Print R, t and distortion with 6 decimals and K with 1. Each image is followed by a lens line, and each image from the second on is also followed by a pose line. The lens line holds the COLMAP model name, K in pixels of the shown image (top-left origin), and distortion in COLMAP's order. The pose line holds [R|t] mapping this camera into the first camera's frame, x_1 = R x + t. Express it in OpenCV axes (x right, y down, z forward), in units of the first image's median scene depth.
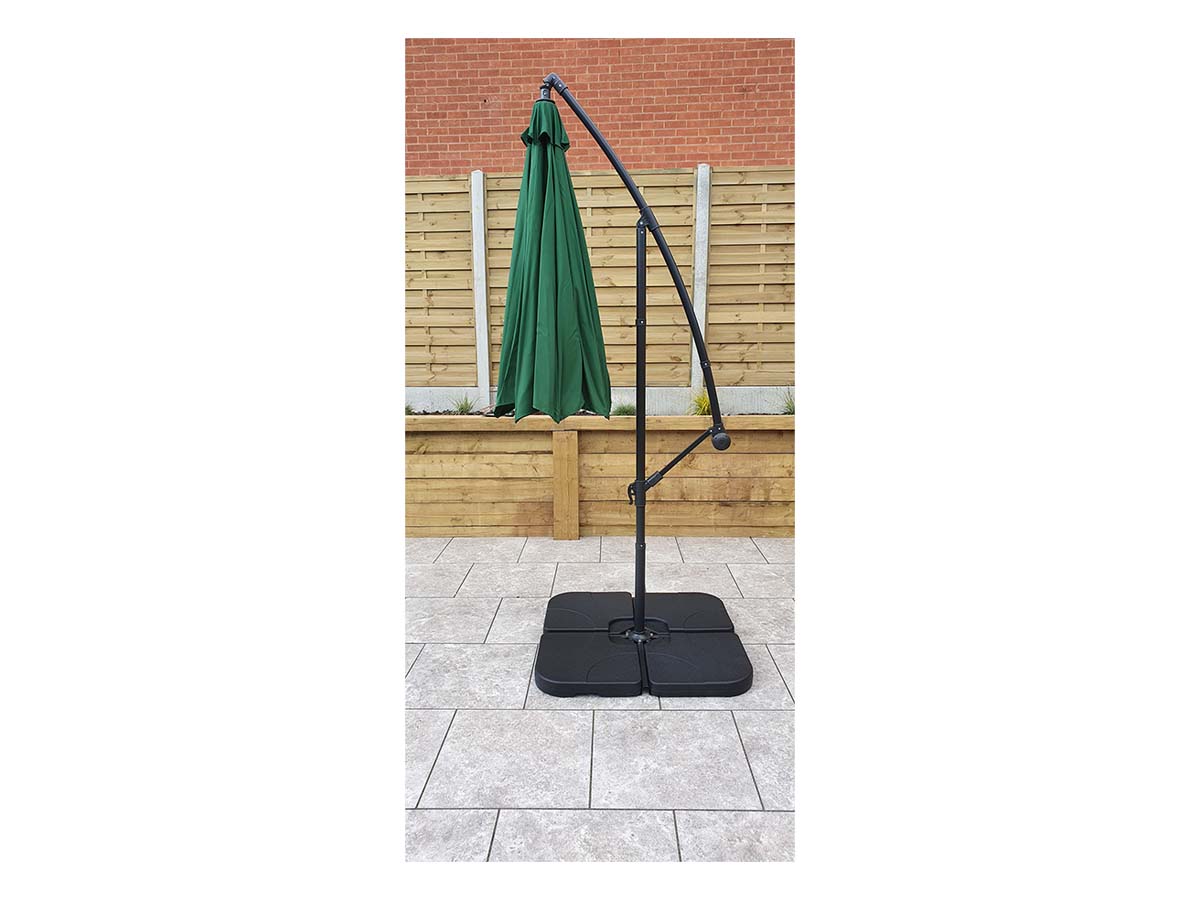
lens RADIAL K [[666.9, 0, 602.5], [0, 666.9, 439.3], [0, 0, 1]] dist [0.003045, -0.000581]
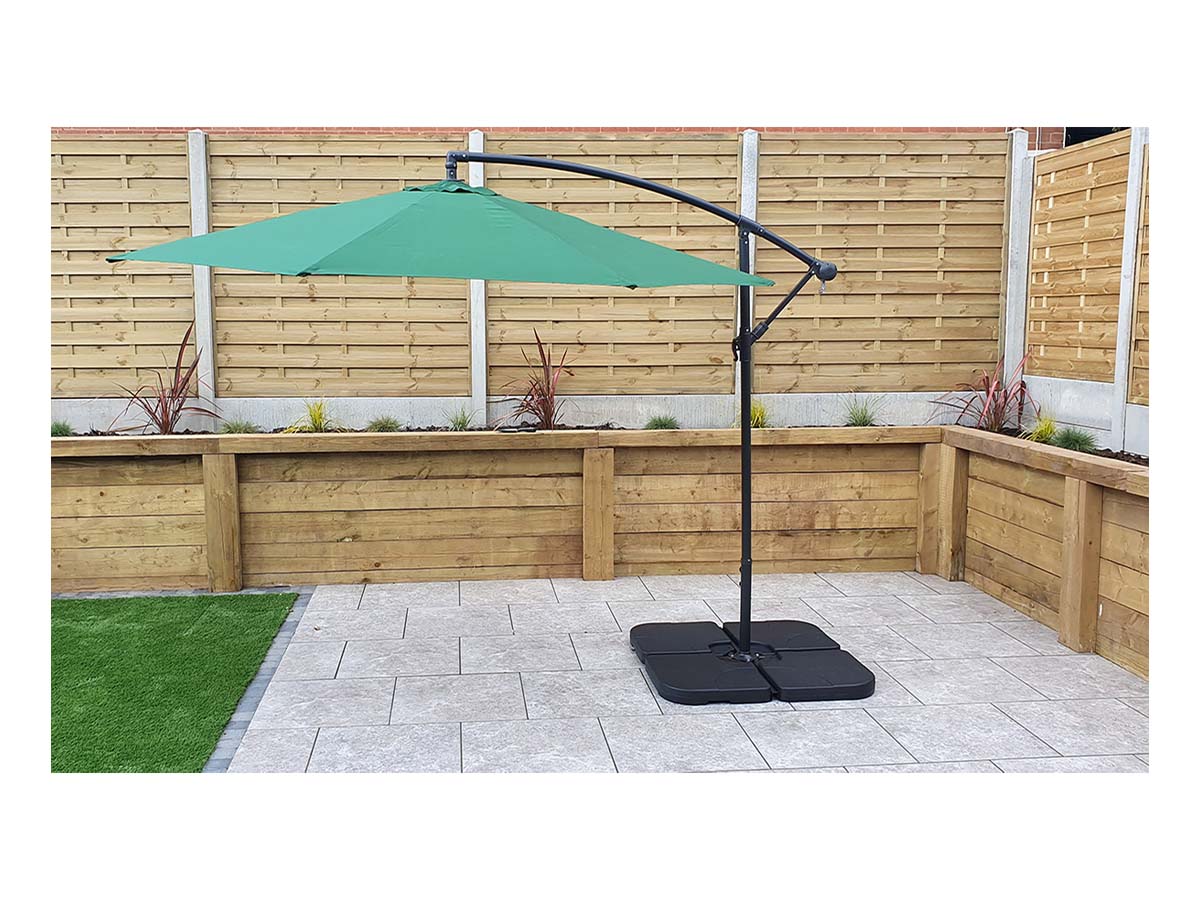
lens RADIAL K [[1119.7, 0, 567.7], [0, 1119.7, 441.7], [0, 0, 1]] dist [0.219300, -0.883576]
pose [[0.993134, -0.011128, 0.116448, -0.251210], [0.015457, 0.999220, -0.036340, 0.028929], [-0.115952, 0.037890, 0.992532, -0.382954]]
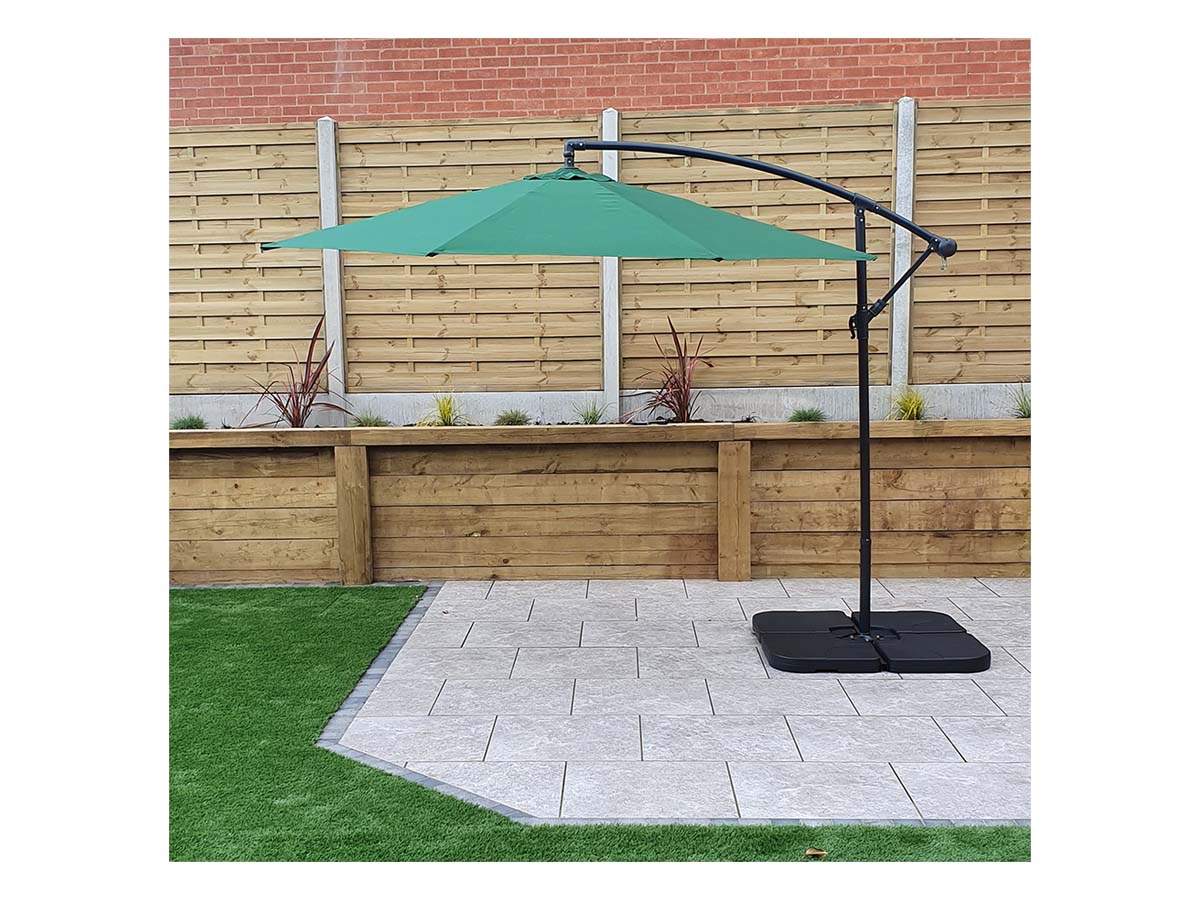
lens RADIAL K [[1472.8, 0, 563.0], [0, 1472.8, 499.6], [0, 0, 1]] dist [0.236619, -1.046020]
pose [[0.999620, -0.008727, -0.026162, -0.208677], [0.007918, 0.999492, -0.030872, 0.106194], [0.026418, 0.030654, 0.999181, -0.739315]]
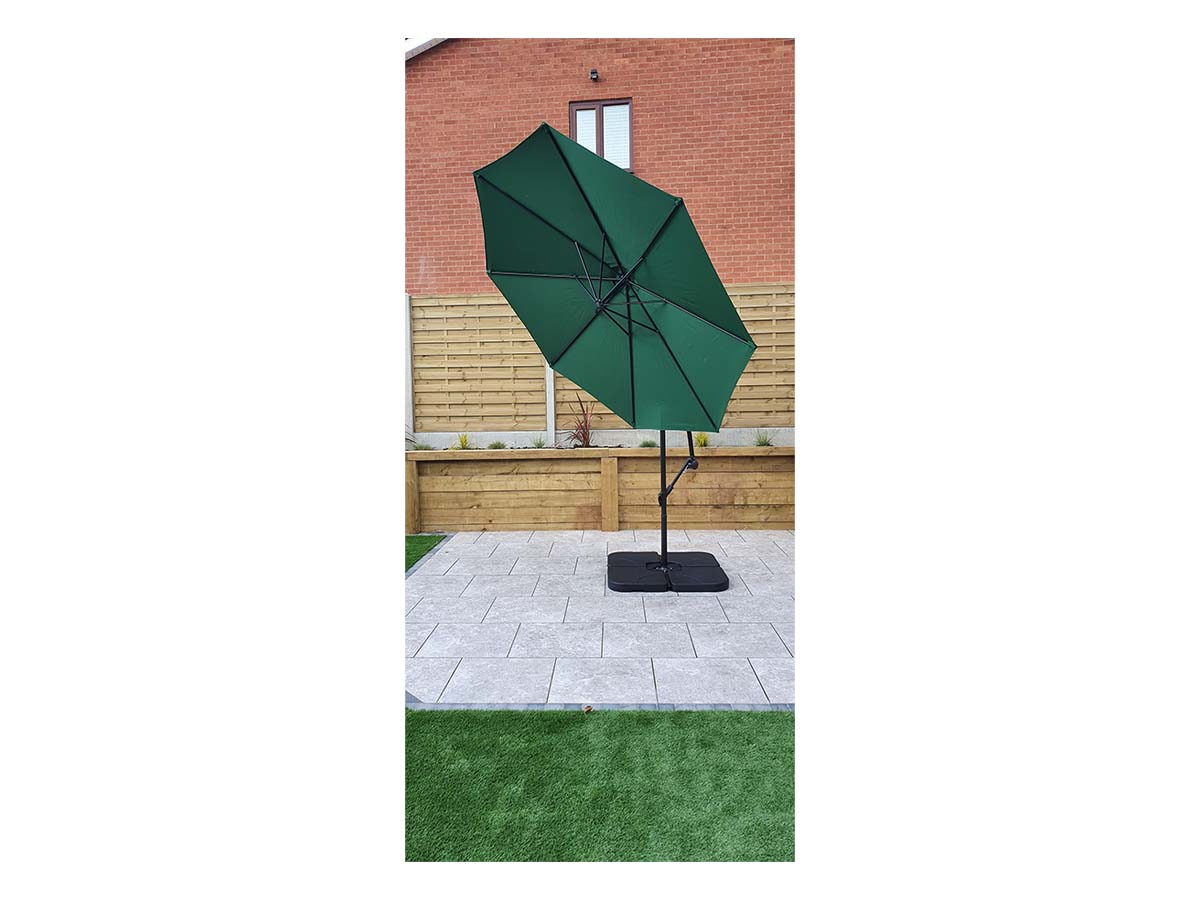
lens RADIAL K [[669.0, 0, 588.5], [0, 669.0, 426.7], [0, 0, 1]] dist [0.045957, -0.000675]
pose [[0.999525, -0.011067, -0.028755, -0.057361], [0.008145, 0.994972, -0.099825, 0.065963], [0.029715, 0.099543, 0.994589, -0.507829]]
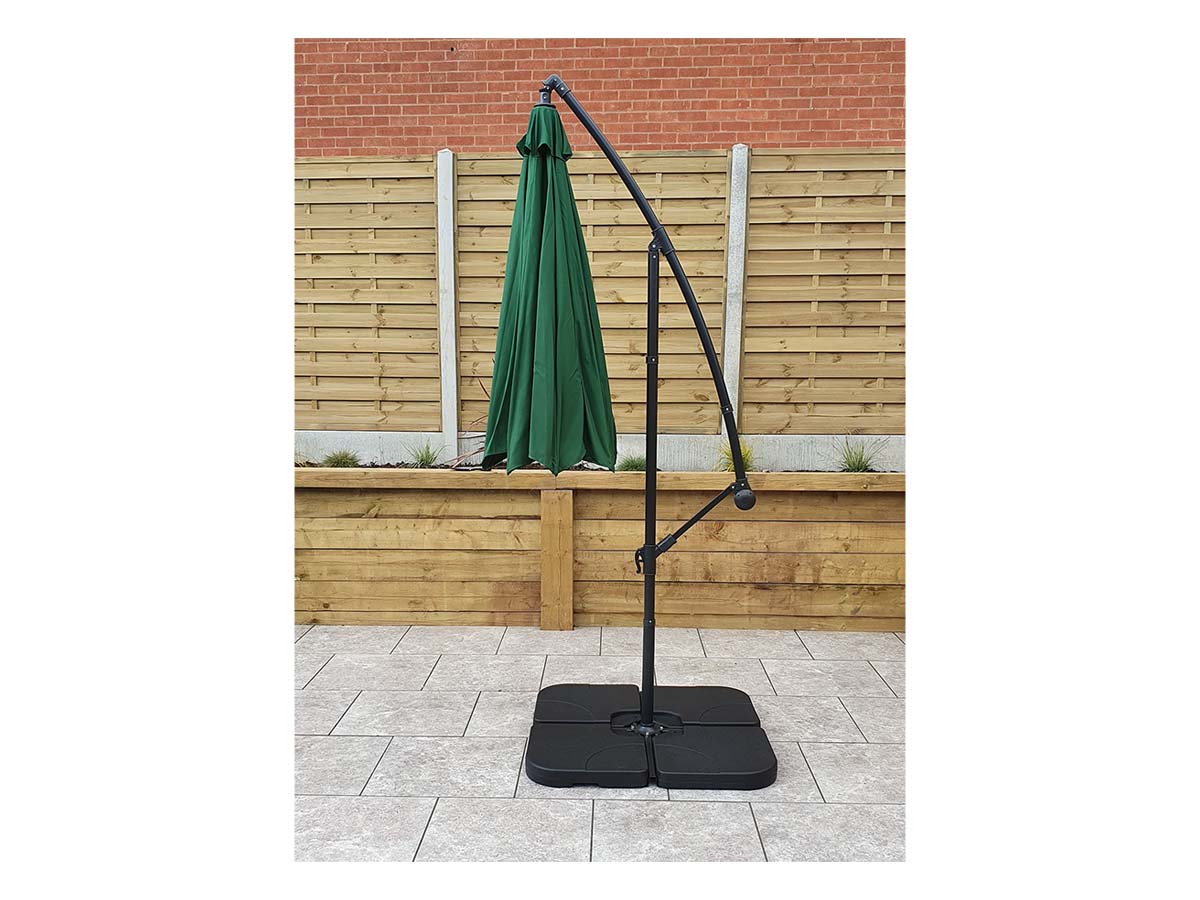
lens RADIAL K [[1040.9, 0, 591.4], [0, 1040.9, 512.8], [0, 0, 1]] dist [0.156996, -0.554675]
pose [[0.999894, 0.010873, -0.009649, -0.003603], [-0.010888, 0.999940, -0.001518, 0.015357], [0.009632, 0.001623, 0.999952, -0.215672]]
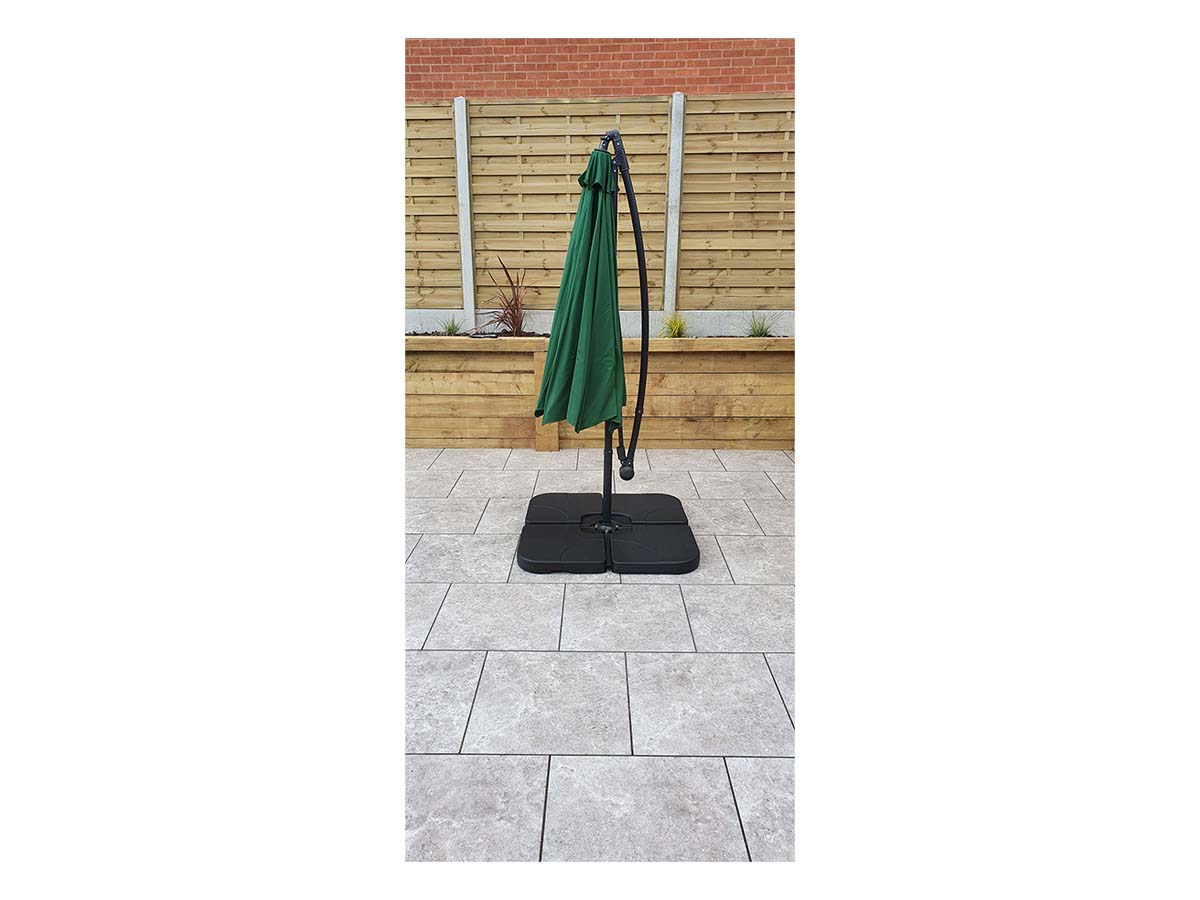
lens RADIAL K [[666.3, 0, 594.5], [0, 666.3, 438.2], [0, 0, 1]] dist [0.004319, -0.000276]
pose [[0.999969, 0.004004, 0.006812, 0.016593], [-0.004755, 0.993461, 0.114071, 0.003705], [-0.006311, -0.114100, 0.993449, -0.091323]]
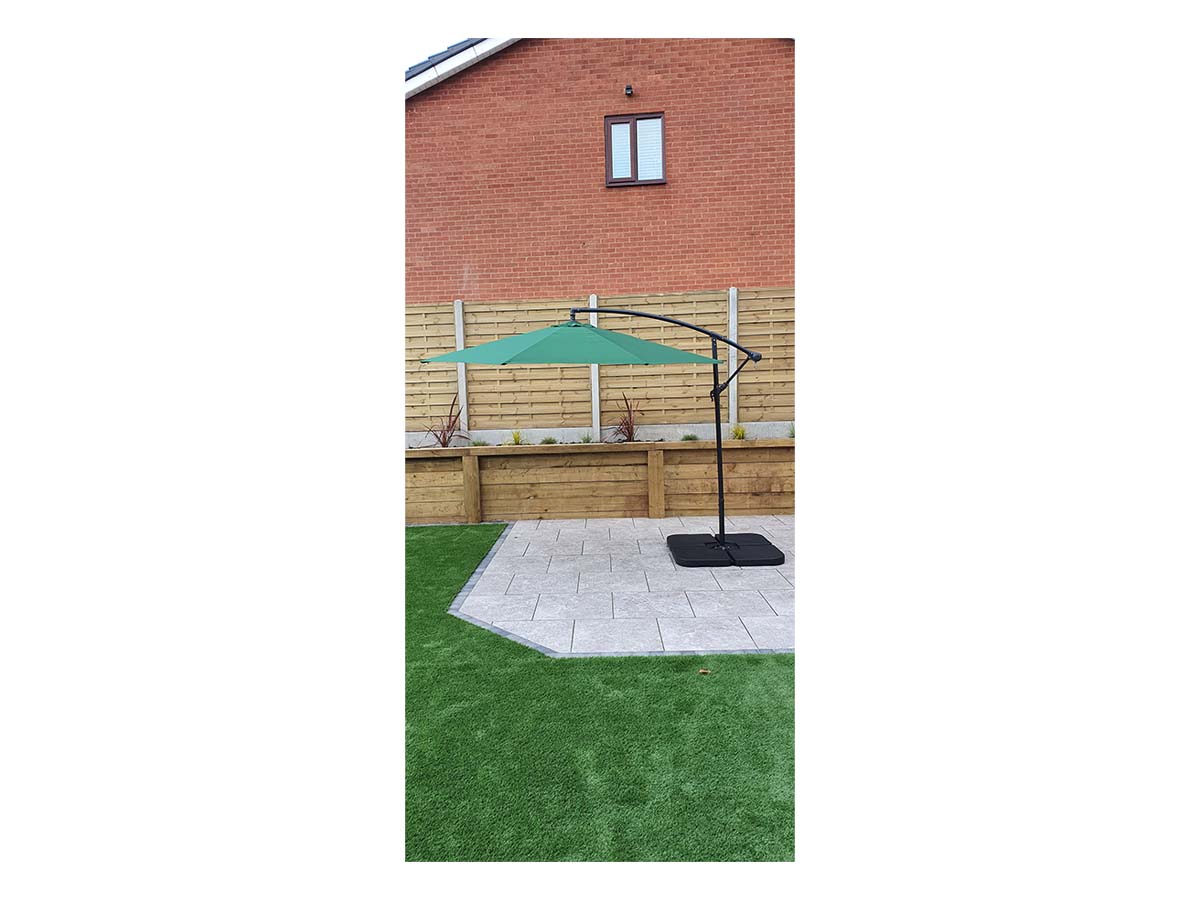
lens RADIAL K [[669.0, 0, 588.5], [0, 669.0, 440.2], [0, 0, 1]] dist [0.042609, -0.000953]
pose [[0.999640, -0.025617, -0.007953, -0.202484], [0.024901, 0.996493, -0.079888, 0.086402], [0.009972, 0.079661, 0.996772, -0.628806]]
